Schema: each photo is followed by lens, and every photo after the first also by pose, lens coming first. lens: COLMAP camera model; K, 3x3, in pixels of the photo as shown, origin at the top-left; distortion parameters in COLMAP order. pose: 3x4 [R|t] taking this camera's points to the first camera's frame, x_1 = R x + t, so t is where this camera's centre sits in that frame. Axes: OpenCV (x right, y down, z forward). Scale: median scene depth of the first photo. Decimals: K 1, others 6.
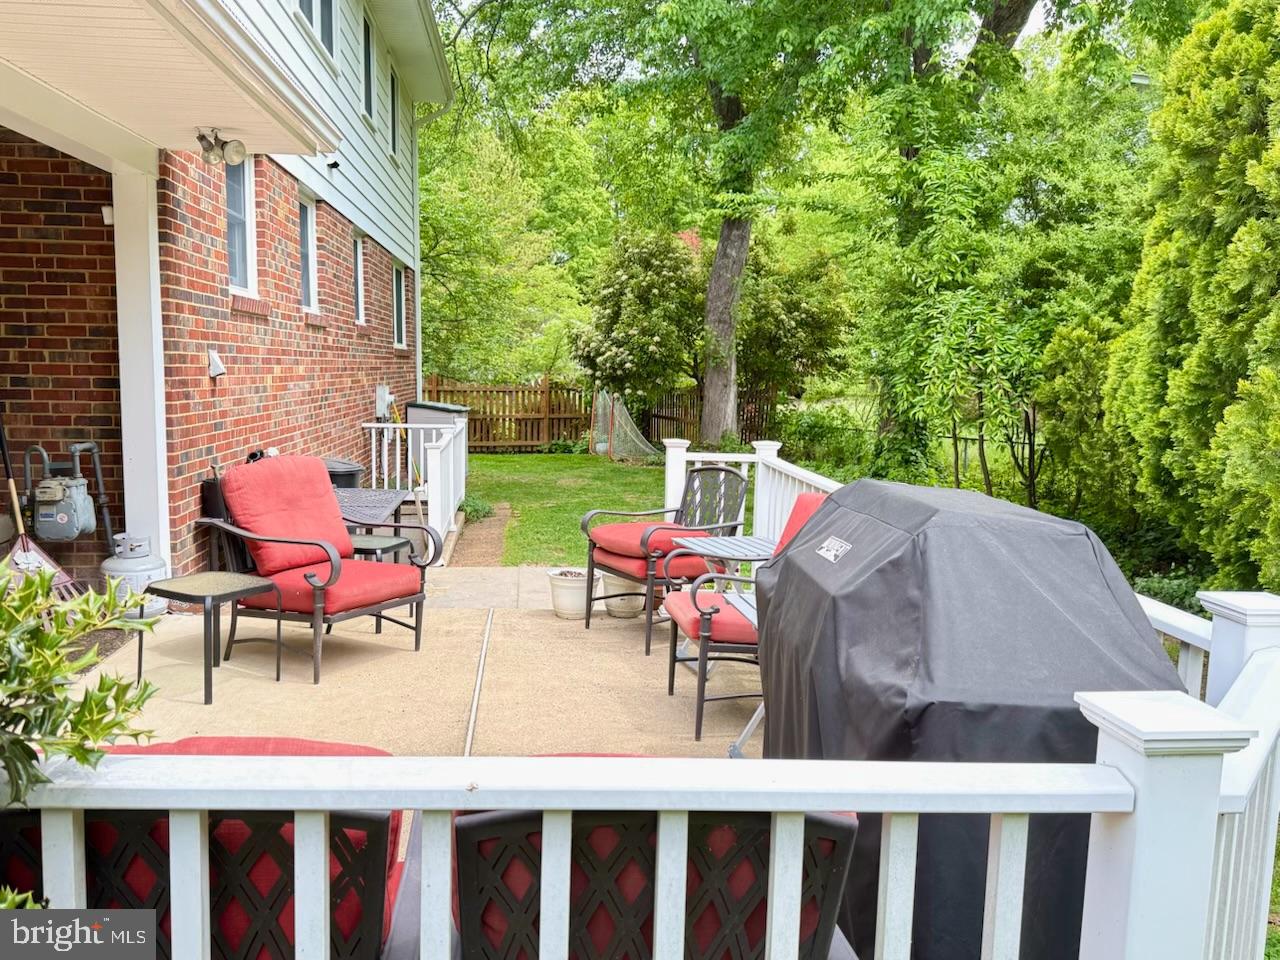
lens RADIAL K [[964.8, 0, 640.0], [0, 964.8, 480.0], [0, 0, 1]] dist [0.002364, -0.000462]
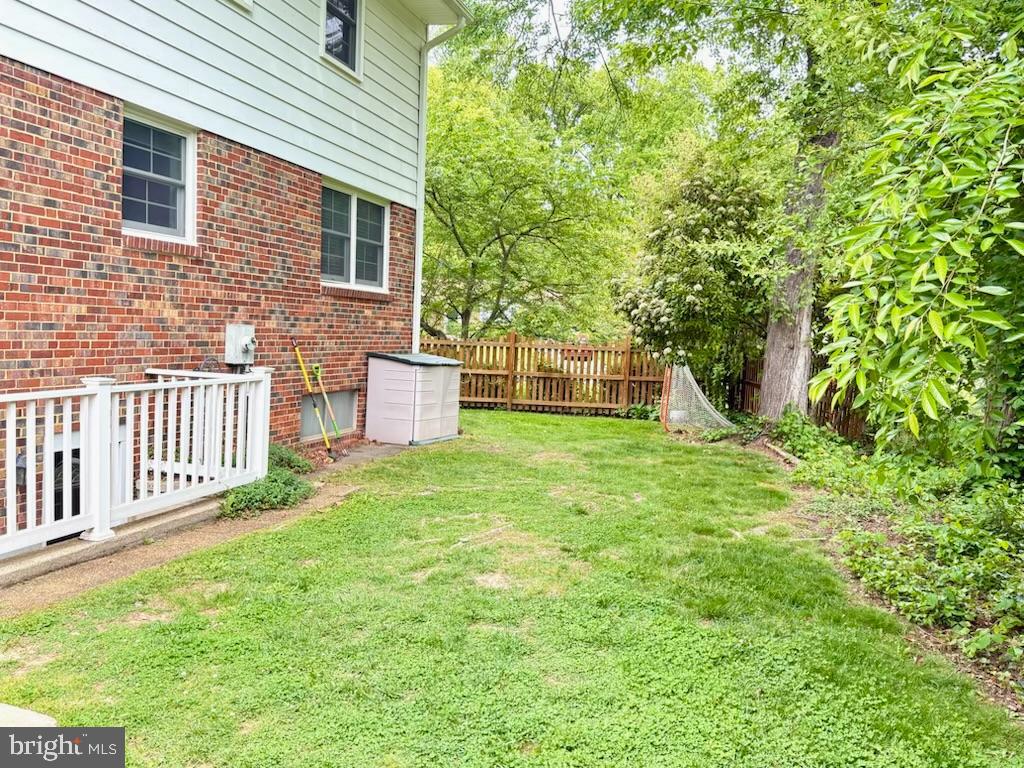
lens RADIAL K [[771.9, 0, 512.0], [0, 771.9, 384.0], [0, 0, 1]] dist [0.002364, -0.000462]
pose [[0.903699, 0.045925, -0.425698, 0.148693], [-0.071310, 0.996488, -0.043881, -0.023894], [0.422188, 0.070012, 0.903801, 0.334085]]
